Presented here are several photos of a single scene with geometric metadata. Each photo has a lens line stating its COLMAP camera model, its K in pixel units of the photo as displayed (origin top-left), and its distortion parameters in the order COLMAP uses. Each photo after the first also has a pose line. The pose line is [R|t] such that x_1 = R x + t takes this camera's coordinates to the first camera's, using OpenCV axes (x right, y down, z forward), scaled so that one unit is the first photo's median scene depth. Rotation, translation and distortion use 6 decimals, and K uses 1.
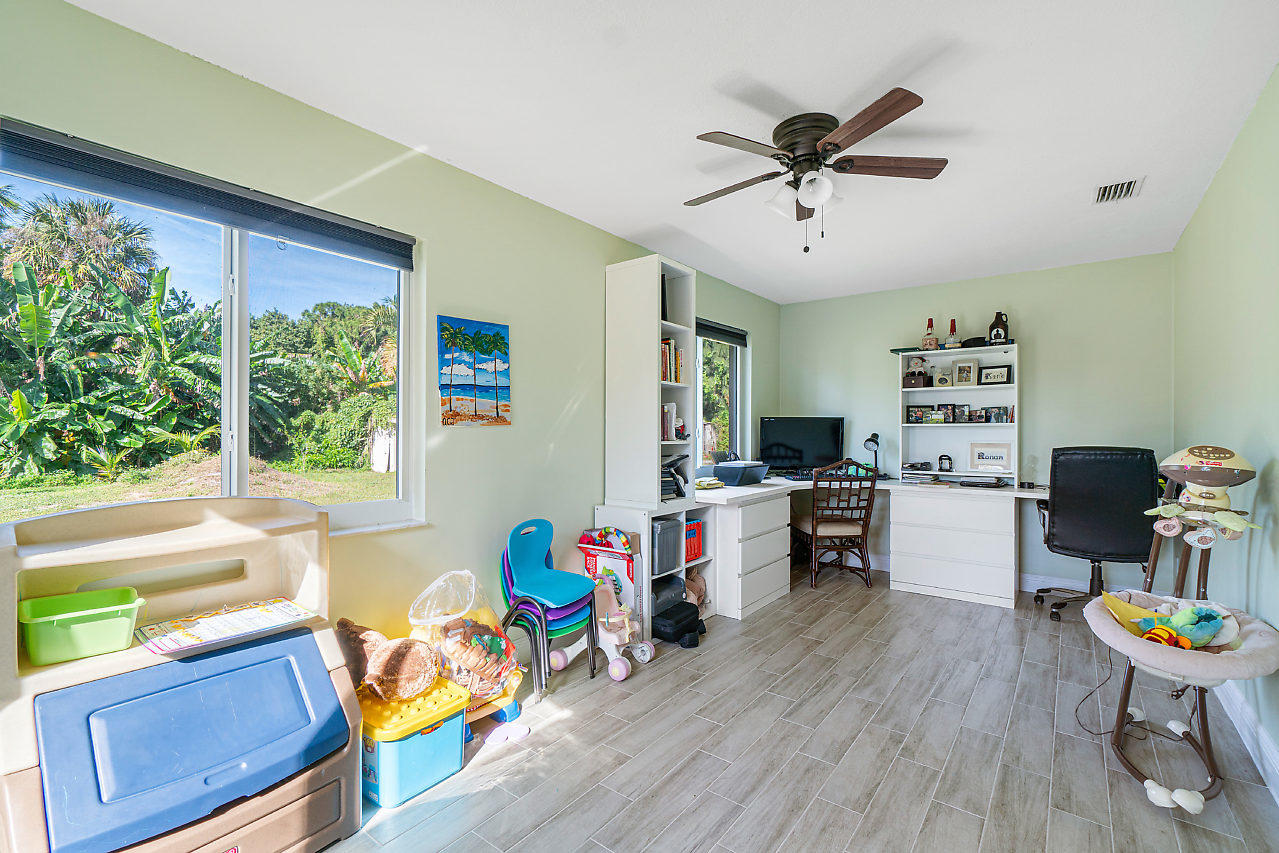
lens RADIAL K [[561.1, 0, 639.5], [0, 561.1, 426.5], [0, 0, 1]] dist [-0.041548, 0.000086]
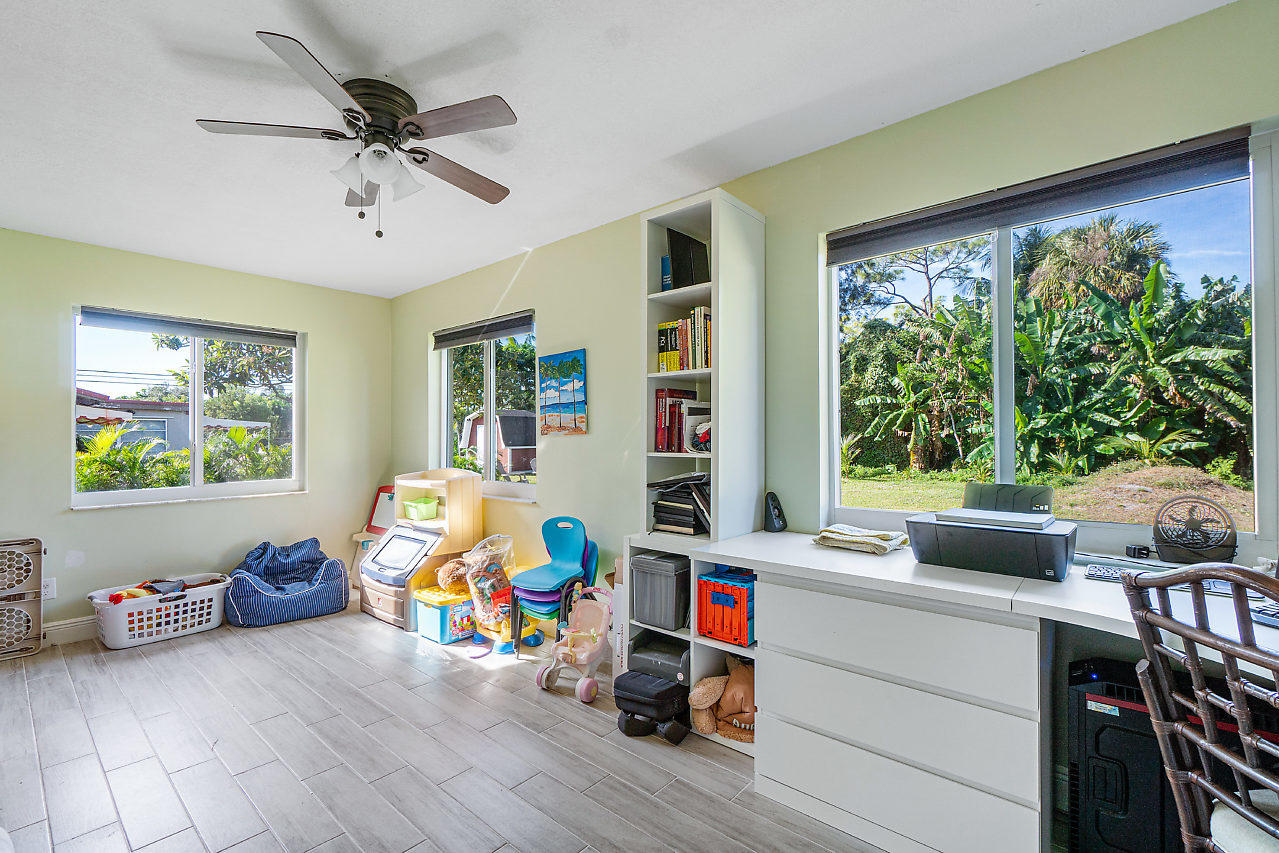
lens RADIAL K [[575.3, 0, 639.5], [0, 575.3, 426.5], [0, 0, 1]] dist [-0.029970, -0.000027]
pose [[-0.063861, -0.022400, -0.997707, 0.755252], [0.011308, 0.999668, -0.023167, 0.008589], [0.997895, -0.012762, -0.063587, 0.946411]]
